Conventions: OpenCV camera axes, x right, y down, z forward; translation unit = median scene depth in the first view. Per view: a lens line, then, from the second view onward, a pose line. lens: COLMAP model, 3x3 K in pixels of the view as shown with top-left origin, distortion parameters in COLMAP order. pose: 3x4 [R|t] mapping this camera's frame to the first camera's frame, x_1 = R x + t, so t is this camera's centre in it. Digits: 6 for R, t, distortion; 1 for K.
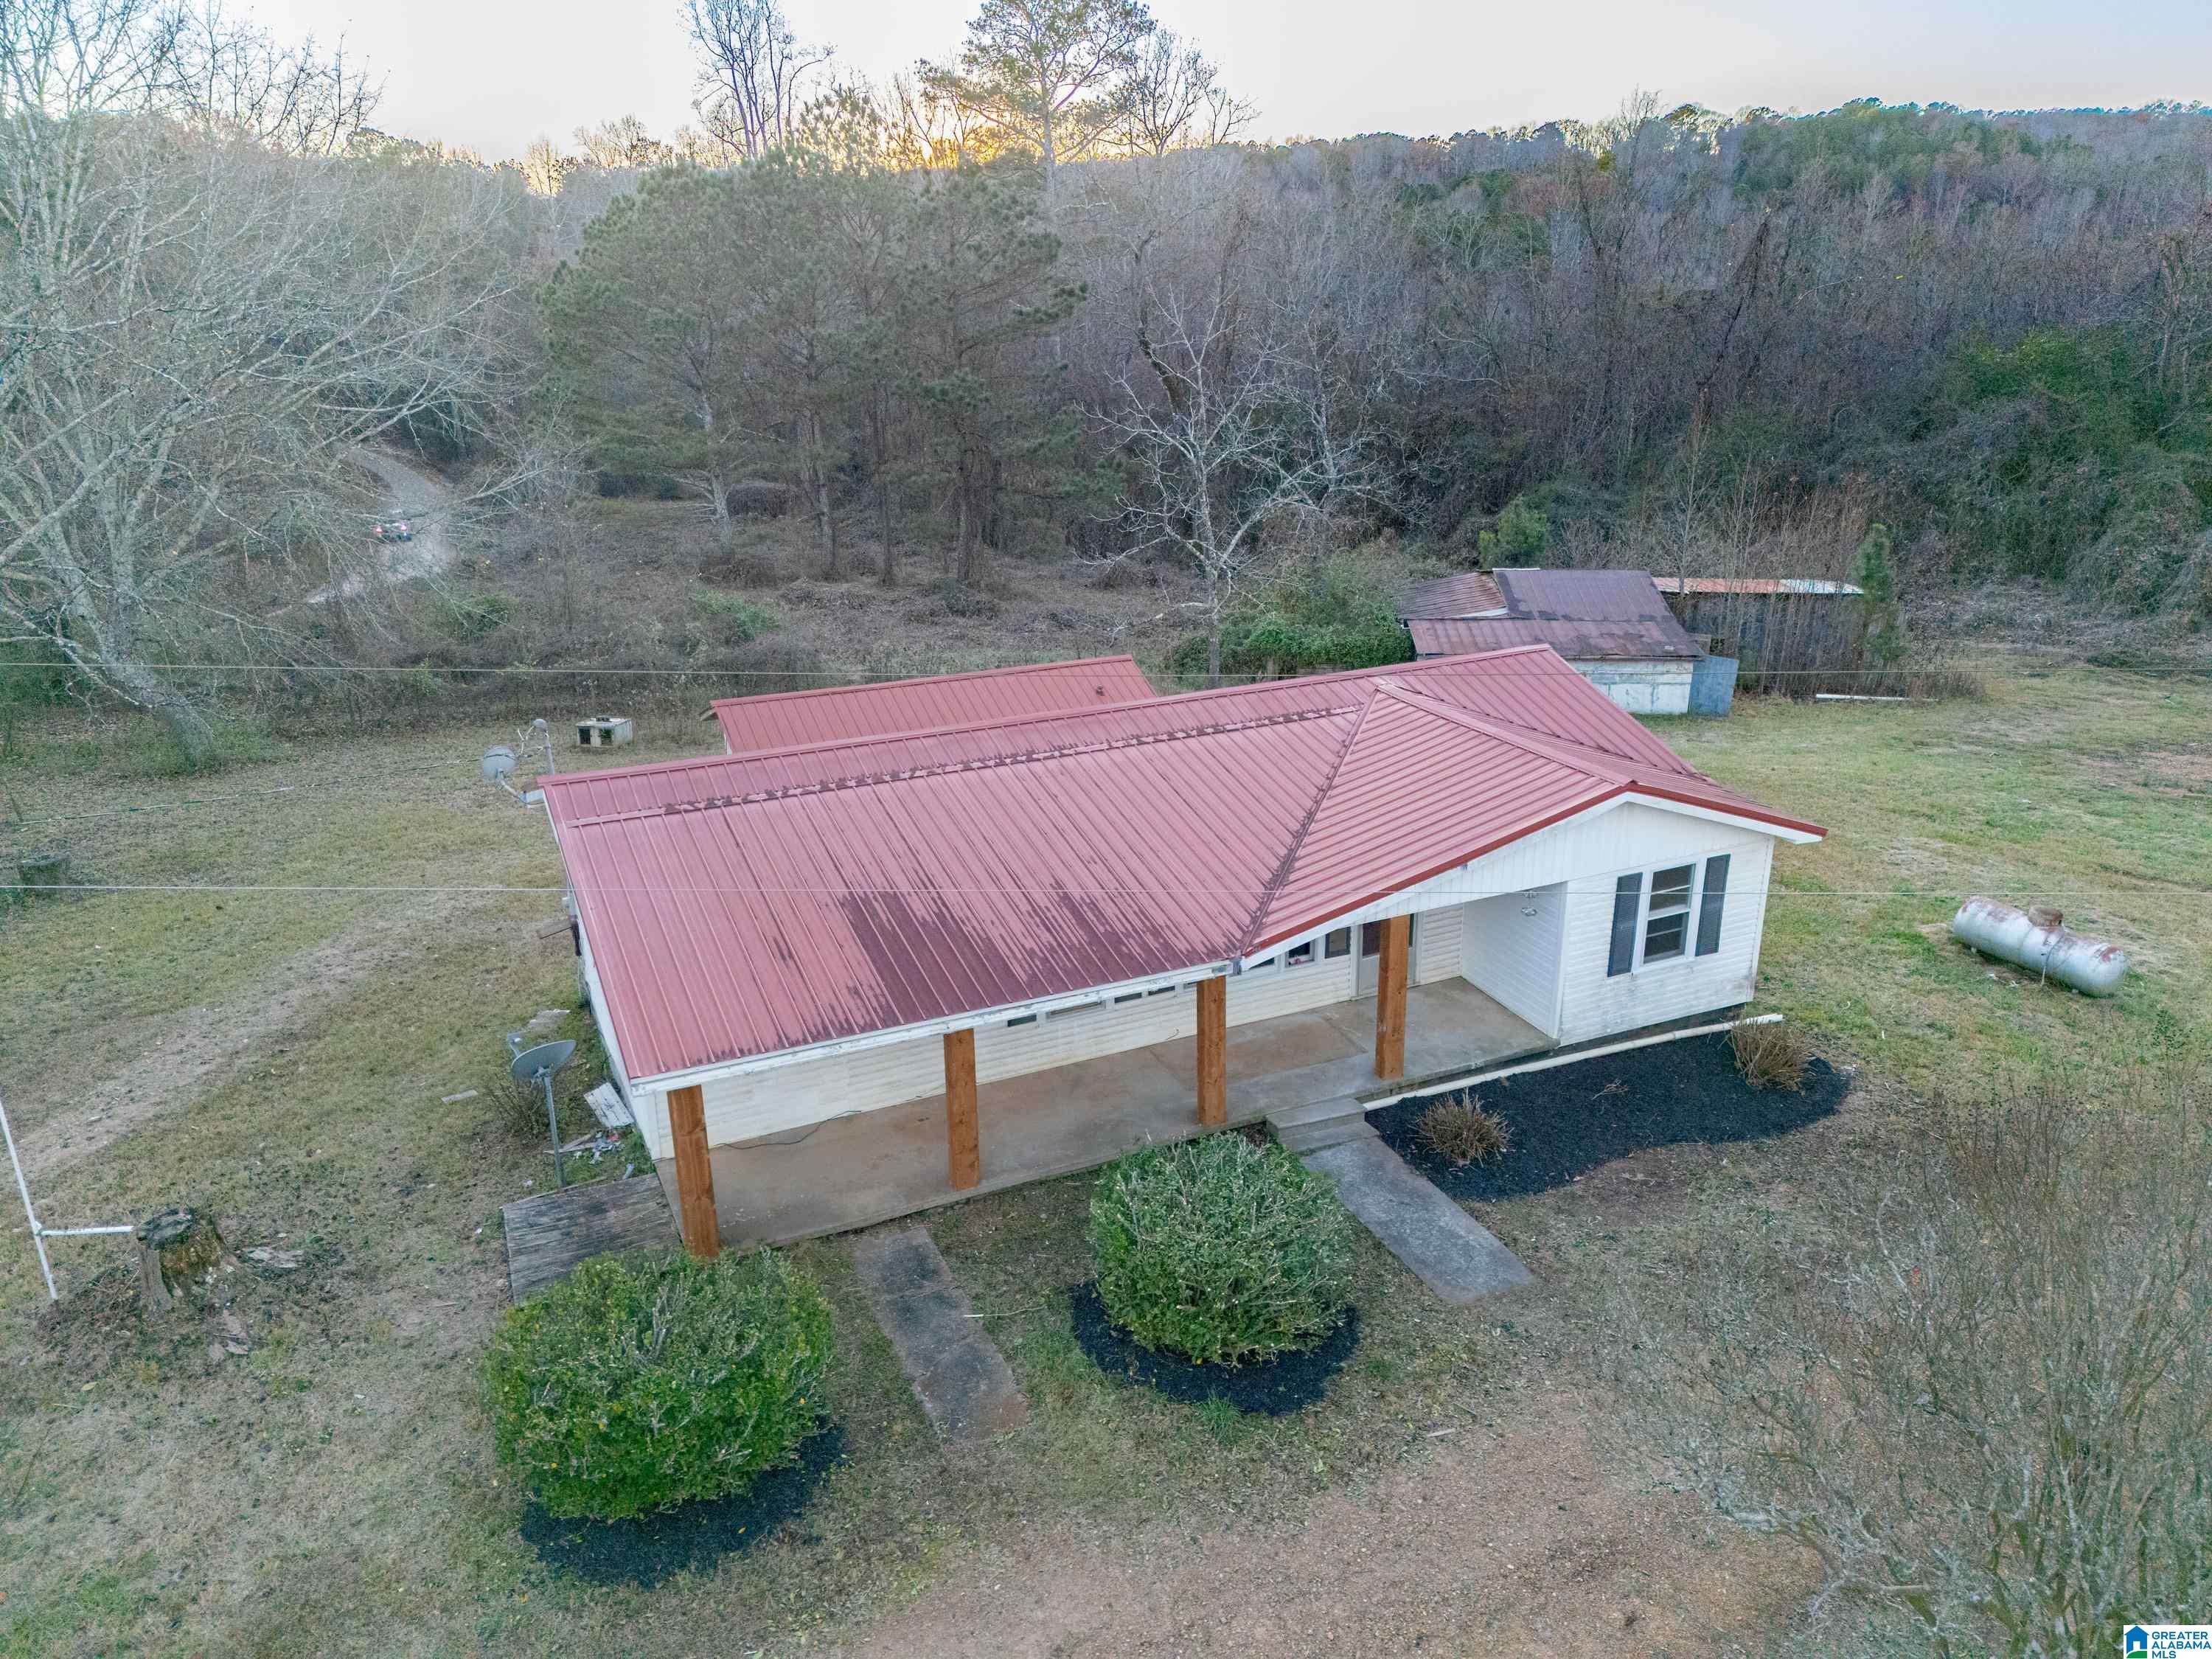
lens RADIAL K [[1659.9, 0, 1103.7], [0, 1659.9, 839.8], [0, 0, 1]] dist [0.121547, -0.081319]
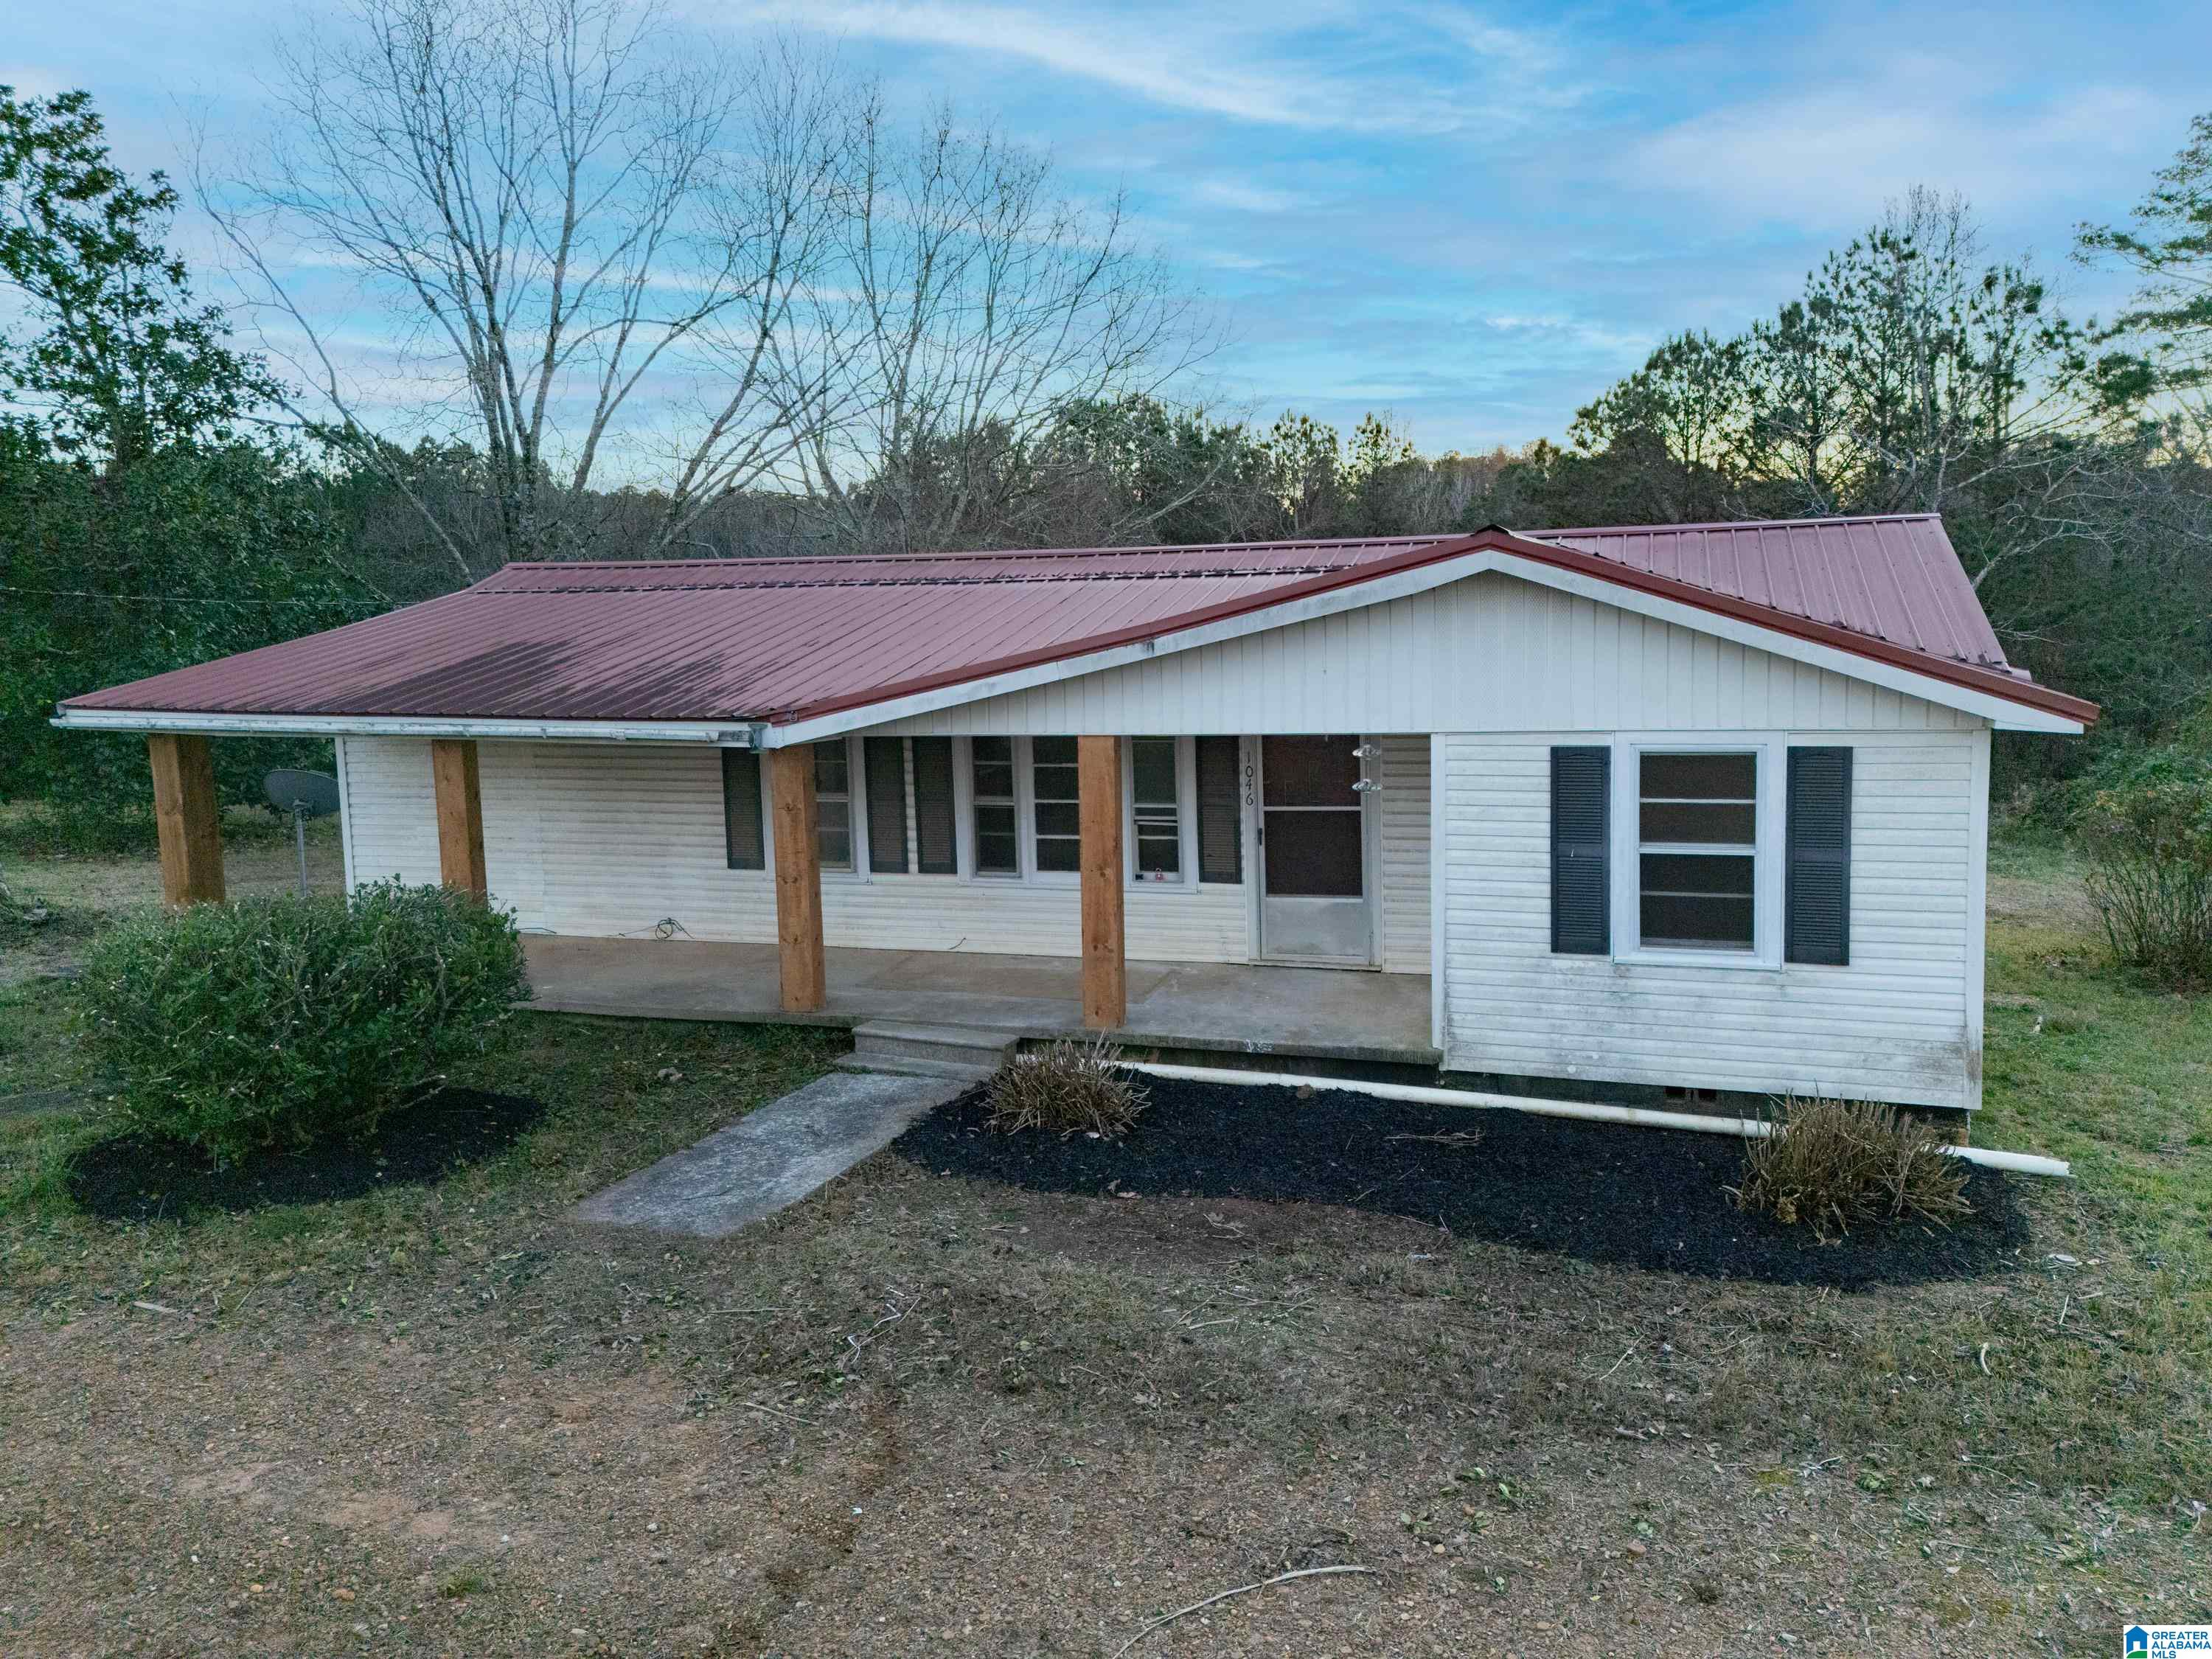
lens RADIAL K [[1670.7, 0, 1111.8], [0, 1670.7, 828.1], [0, 0, 1]] dist [0.083745, -0.069210]
pose [[0.734373, 0.090581, -0.672675, 0.307005], [-0.219390, 0.969534, -0.108957, 0.073511], [0.642312, 0.227593, 0.731872, 0.291663]]
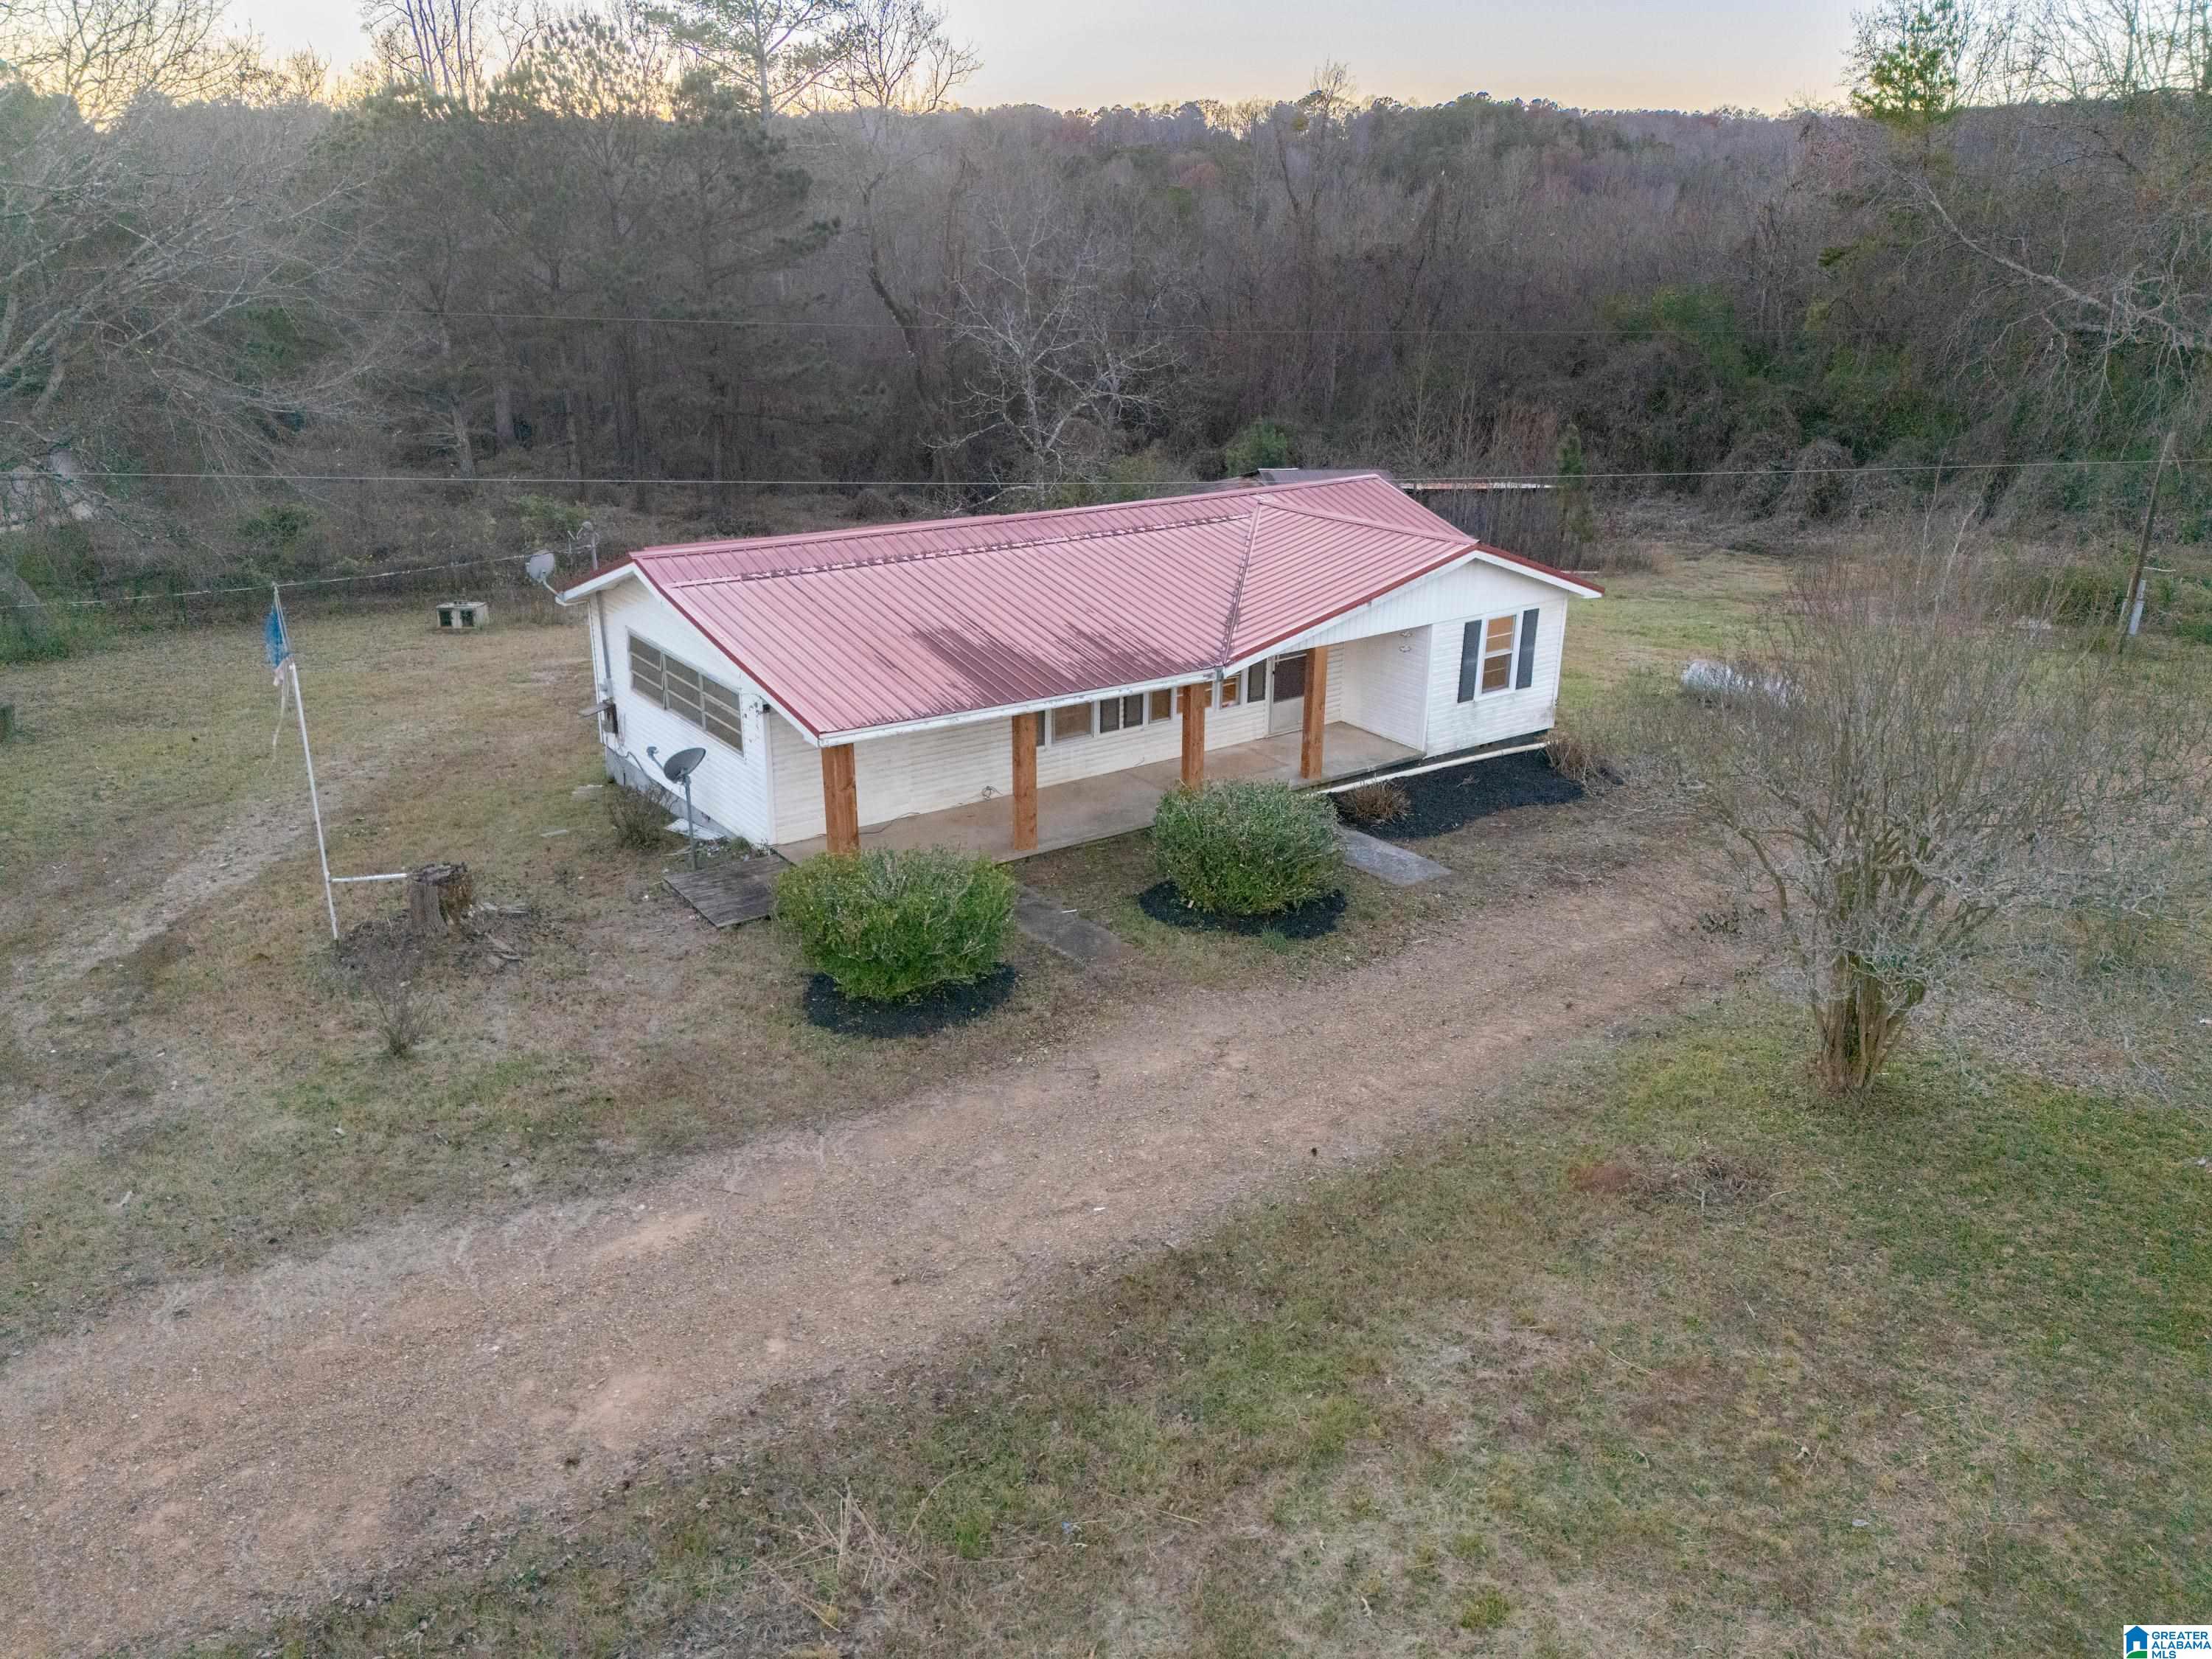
lens RADIAL K [[1750.1, 0, 1106.0], [0, 1750.1, 829.5], [0, 0, 1]] dist [0.146987, -0.116188]
pose [[0.978106, -0.047153, 0.202696, -0.142463], [0.049515, 0.998752, -0.006591, 0.098482], [-0.202133, 0.016483, 0.979219, -0.164885]]
